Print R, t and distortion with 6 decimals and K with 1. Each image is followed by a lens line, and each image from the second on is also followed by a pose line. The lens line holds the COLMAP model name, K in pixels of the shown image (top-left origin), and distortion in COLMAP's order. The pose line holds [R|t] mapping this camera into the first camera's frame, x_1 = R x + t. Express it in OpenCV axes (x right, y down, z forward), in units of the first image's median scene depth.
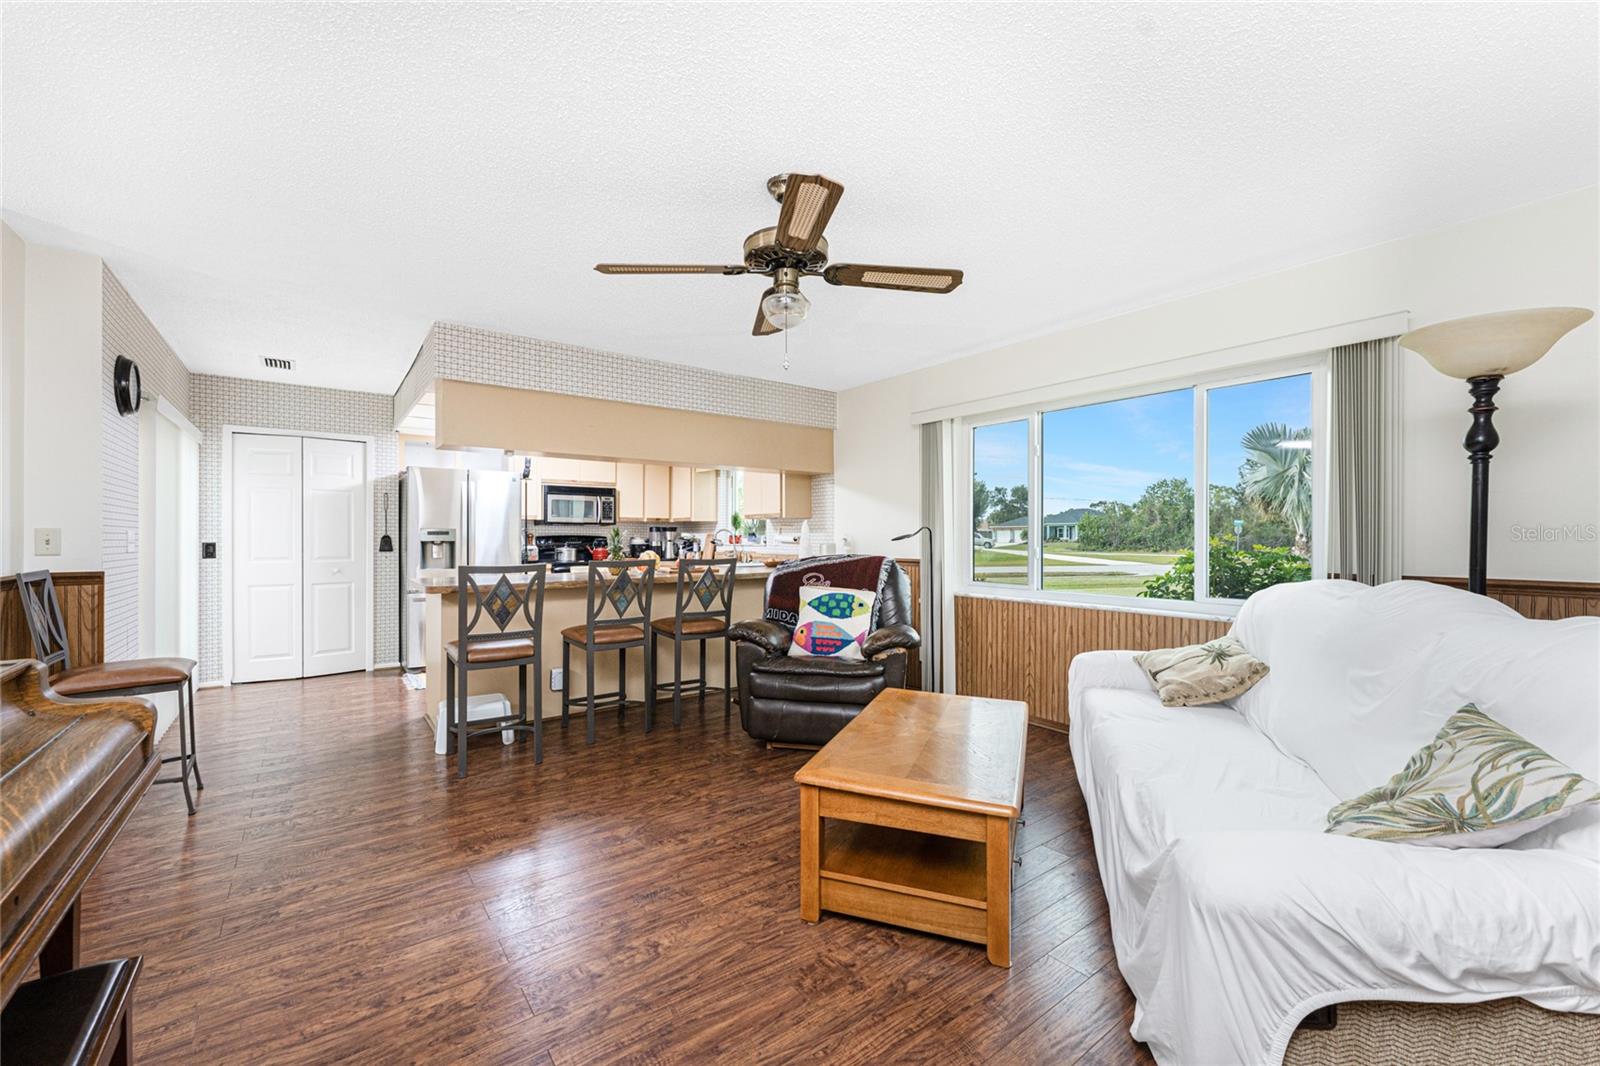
lens RADIAL K [[642.2, 0, 794.3], [0, 642.2, 537.0], [0, 0, 1]] dist [0.002321, -0.001530]
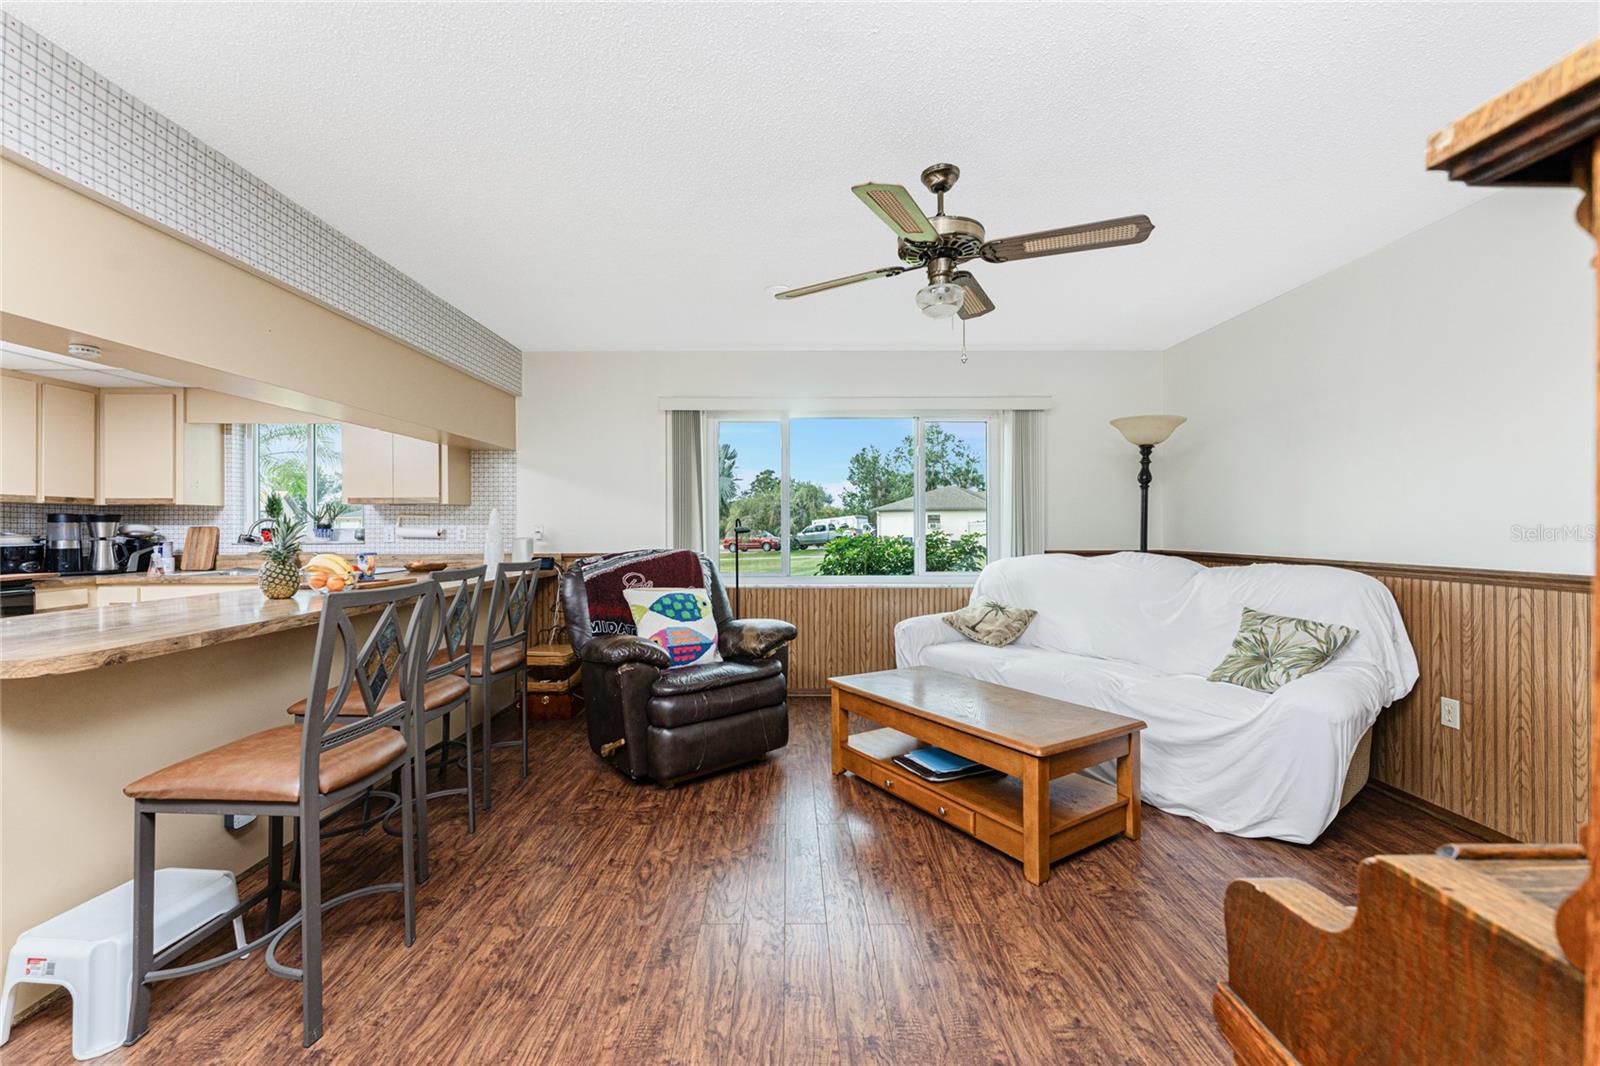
lens RADIAL K [[642.2, 0, 804.9], [0, 642.2, 528.6], [0, 0, 1]] dist [0.002321, -0.001530]
pose [[0.589969, -0.003150, 0.807420, -0.462215], [0.004133, 0.999991, 0.000881, -0.001301], [-0.807416, 0.002817, 0.589976, 0.288495]]
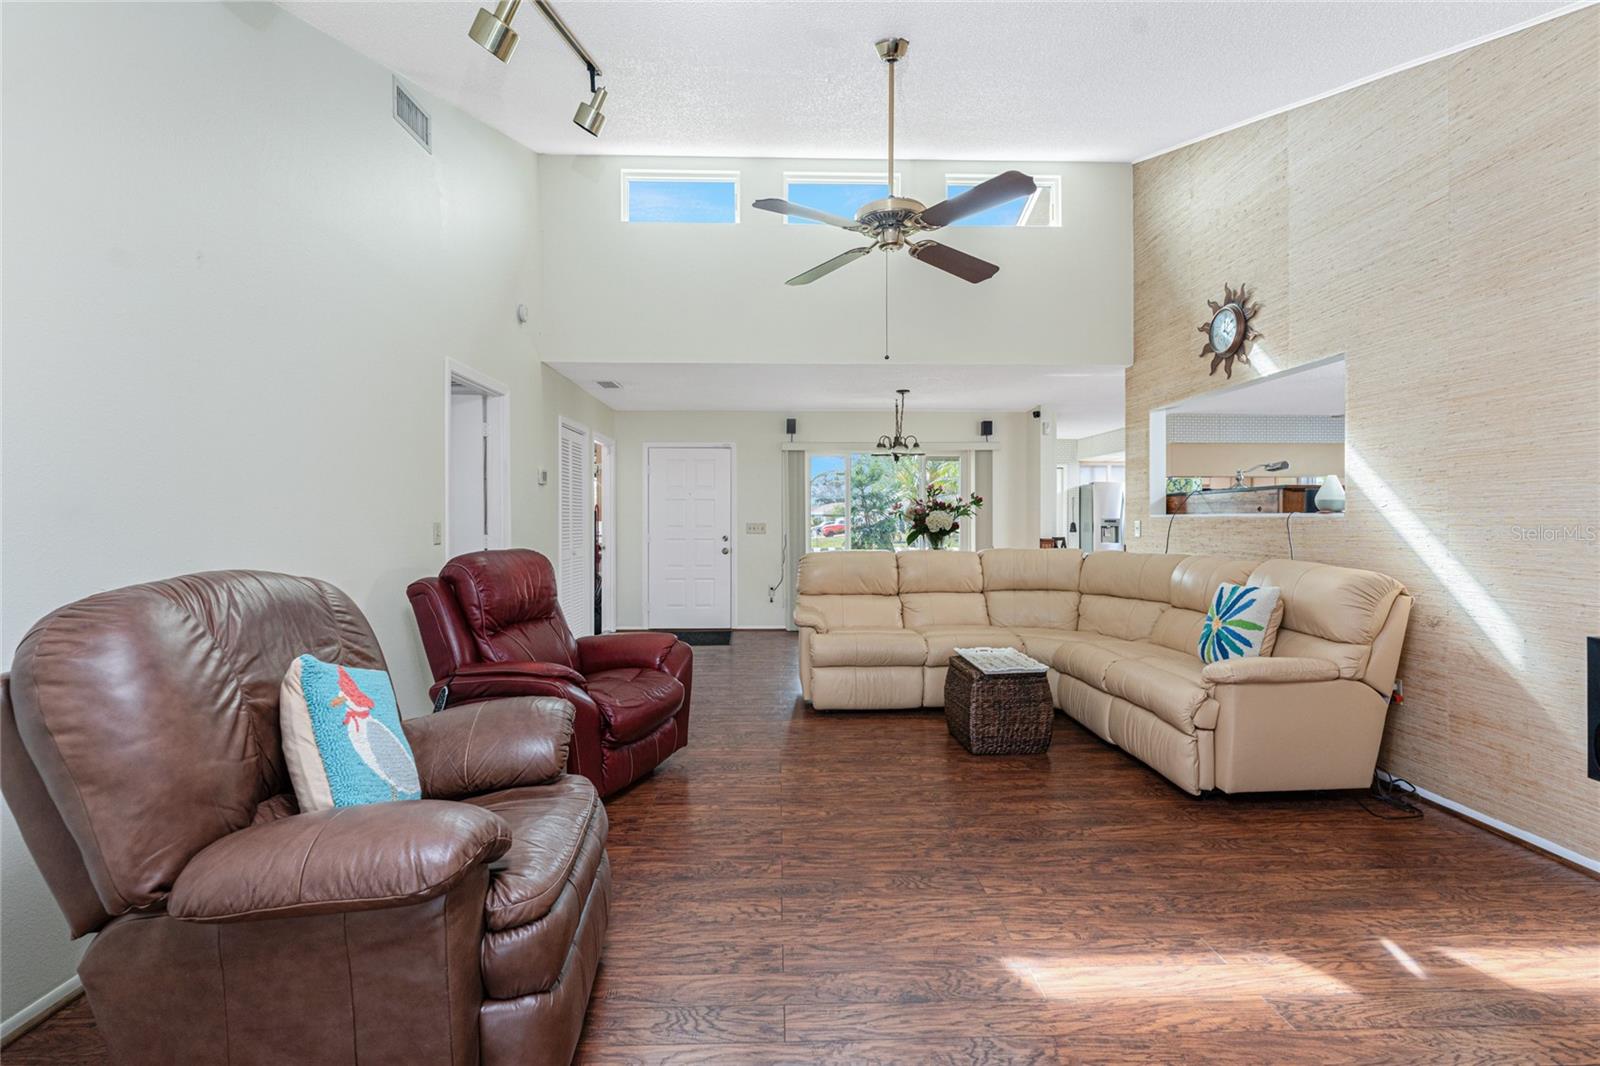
lens RADIAL K [[691.8, 0, 803.6], [0, 691.8, 529.1], [0, 0, 1]] dist [-0.019900, -0.000337]
pose [[0.810873, 0.007022, -0.585180, -0.193474], [-0.000801, 0.999940, 0.010889, -0.004722], [0.585221, -0.008361, 0.810831, -1.103550]]
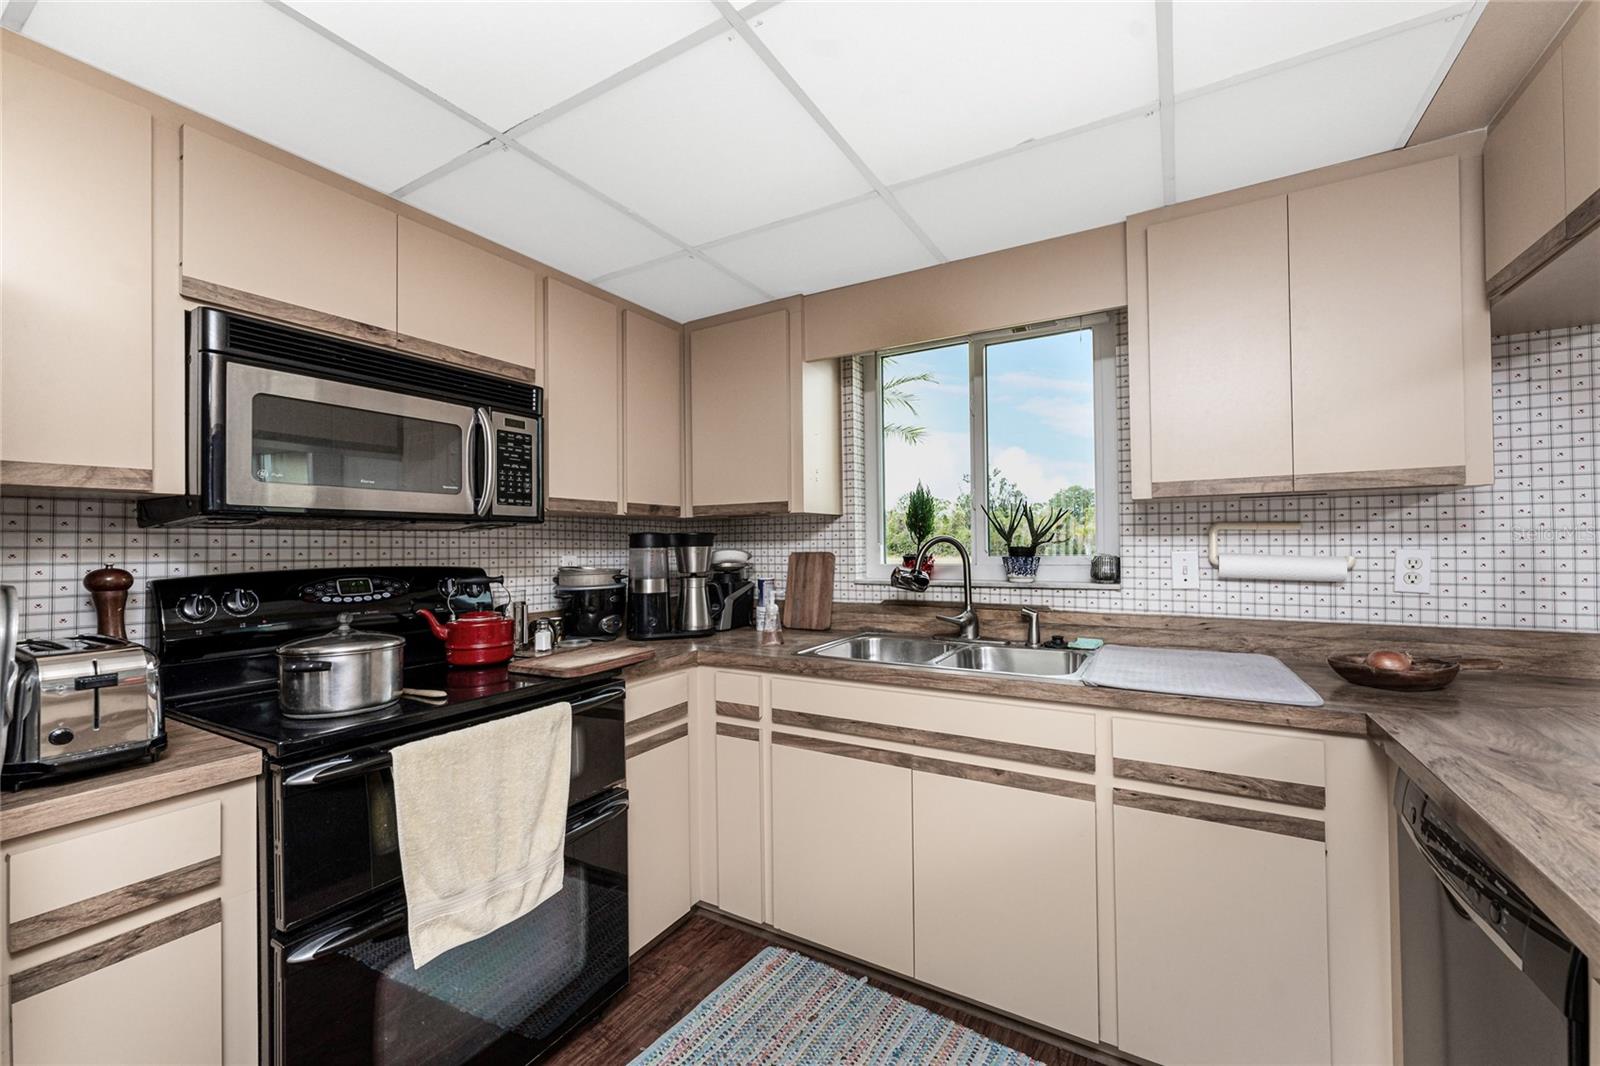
lens RADIAL K [[642.2, 0, 799.5], [0, 642.2, 535.1], [0, 0, 1]] dist [0.002321, -0.001530]
pose [[0.928332, -0.006938, 0.371688, -0.429909], [0.013072, 0.999817, -0.013986, -0.014349], [-0.371523, 0.017843, 0.928252, 1.101286]]
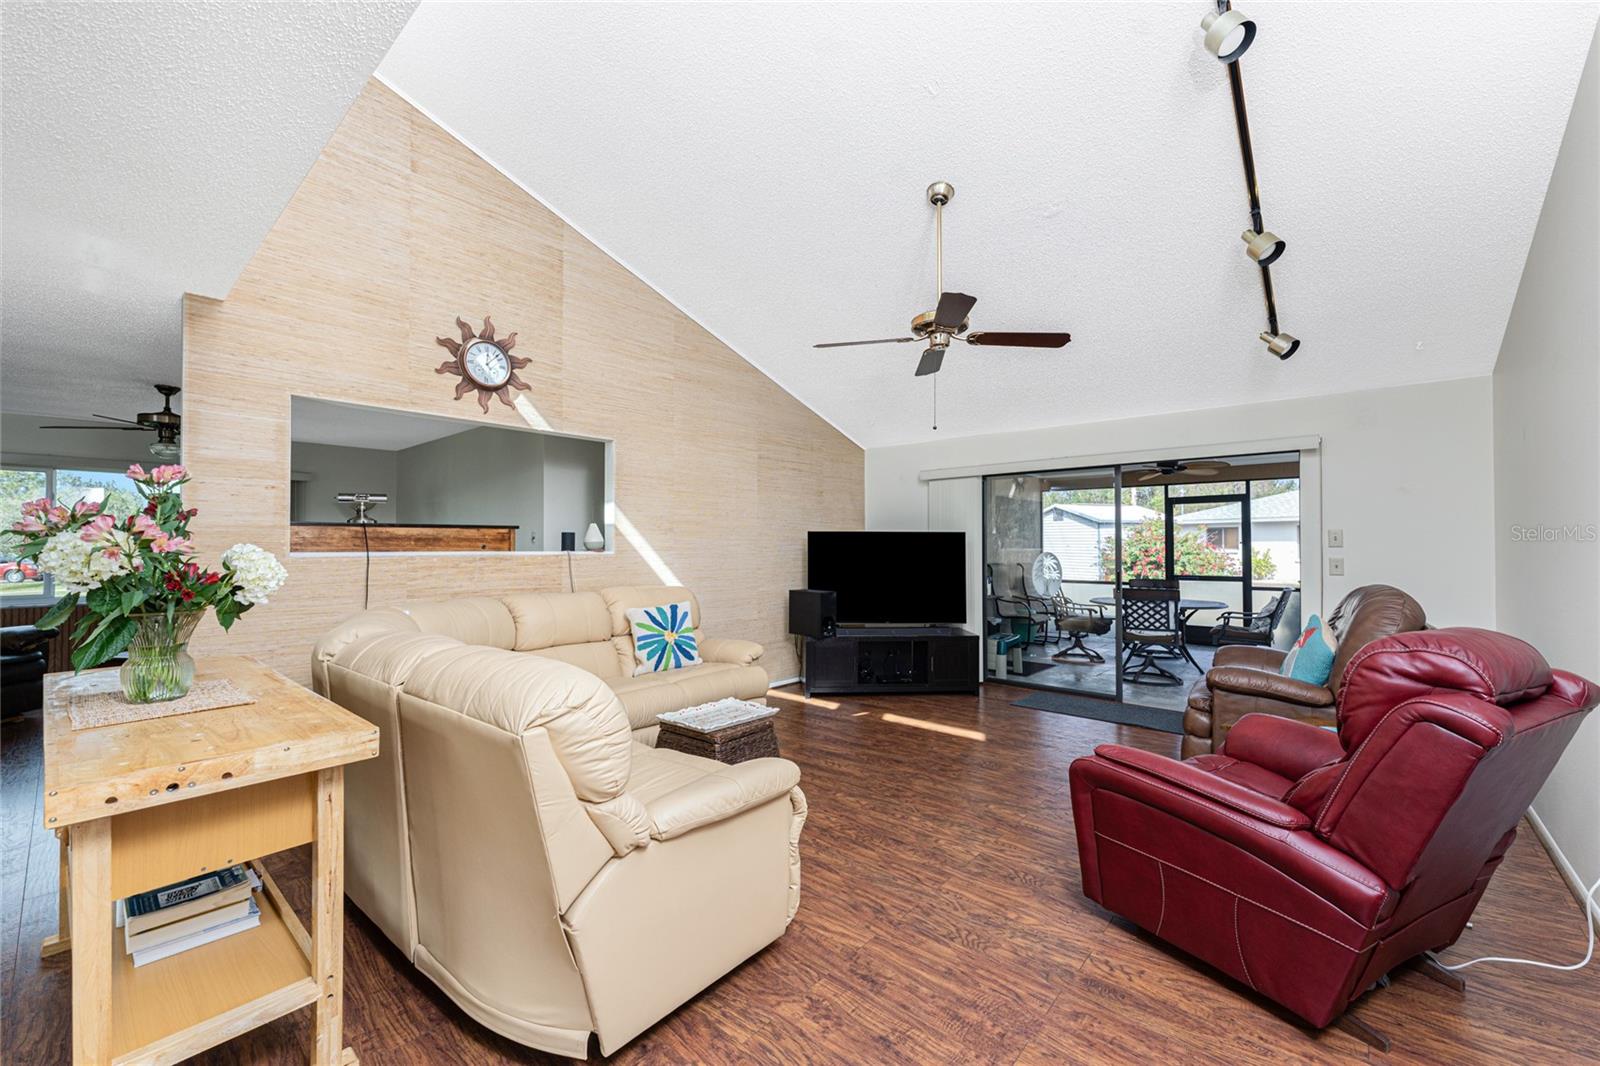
lens RADIAL K [[642.2, 0, 797.7], [0, 642.2, 536.9], [0, 0, 1]] dist [0.002321, -0.001530]
pose [[-0.189977, 0.013625, 0.981694, -1.164620], [0.002023, 0.999907, -0.013487, -0.023095], [-0.981786, -0.000576, -0.189987, -0.272427]]
